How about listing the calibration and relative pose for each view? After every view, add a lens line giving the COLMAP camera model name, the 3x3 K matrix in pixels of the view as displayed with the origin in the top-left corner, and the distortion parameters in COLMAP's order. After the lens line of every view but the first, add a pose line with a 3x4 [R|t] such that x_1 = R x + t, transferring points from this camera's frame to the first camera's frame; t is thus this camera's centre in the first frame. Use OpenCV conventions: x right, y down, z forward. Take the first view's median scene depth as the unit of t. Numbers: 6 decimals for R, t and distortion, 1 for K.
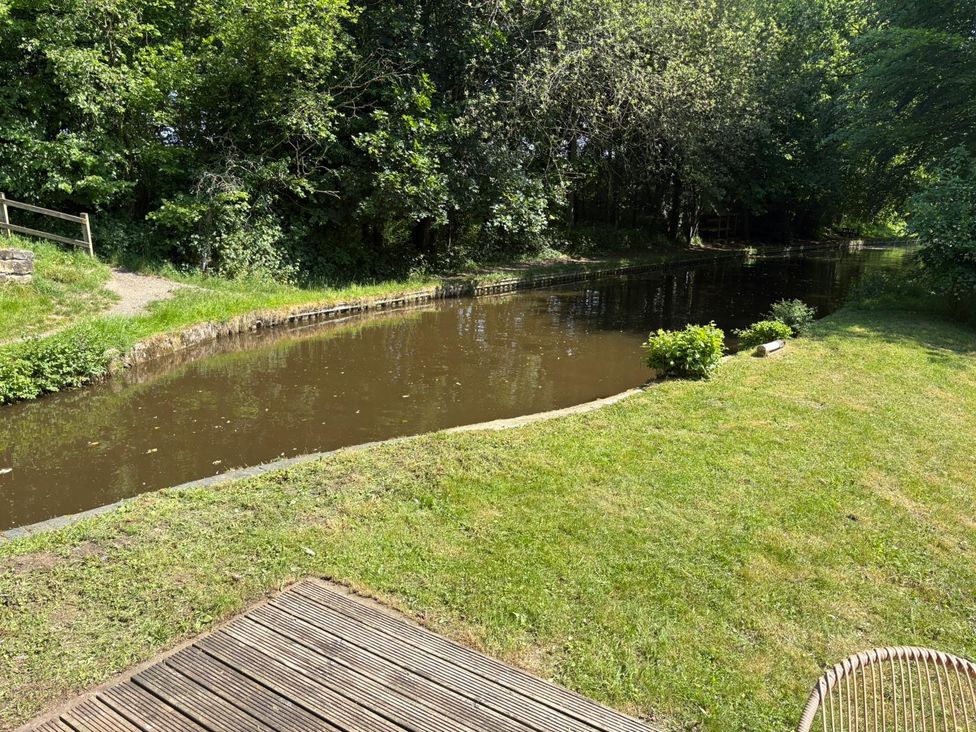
lens RADIAL K [[741.8, 0, 488.0], [0, 741.8, 366.0], [0, 0, 1]] dist [0.065554, -0.098291]
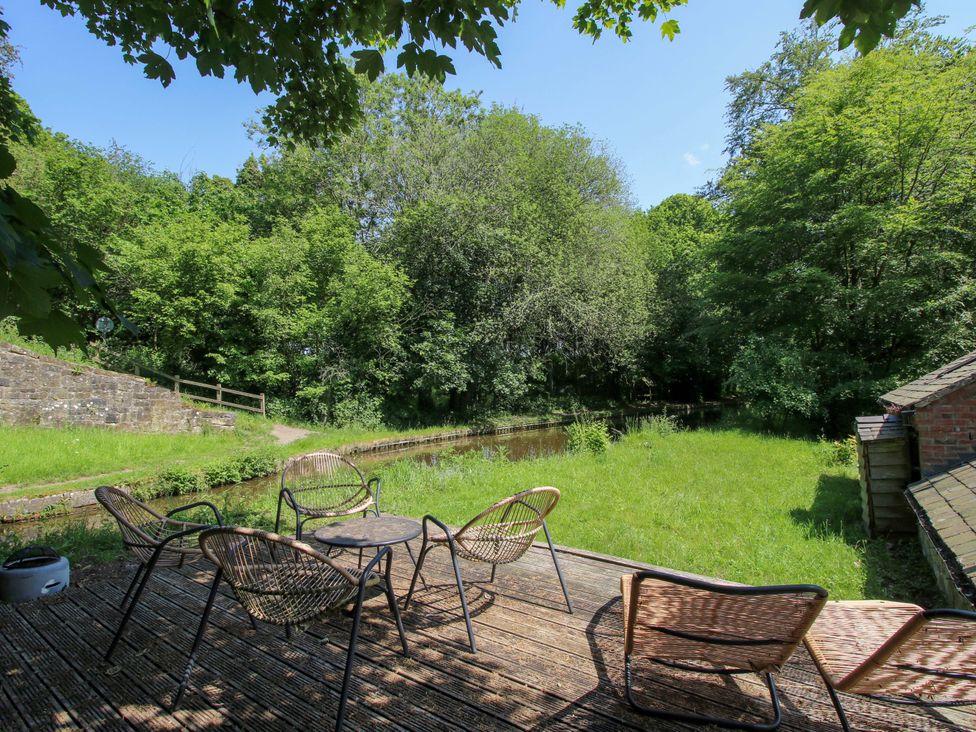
lens RADIAL K [[508.3, 0, 481.6], [0, 508.3, 358.5], [0, 0, 1]] dist [0.002670, -0.015966]
pose [[0.997761, -0.051371, -0.042824, 0.038845], [0.037689, 0.960848, -0.274502, 0.061725], [0.055249, 0.272273, 0.960632, -0.147190]]
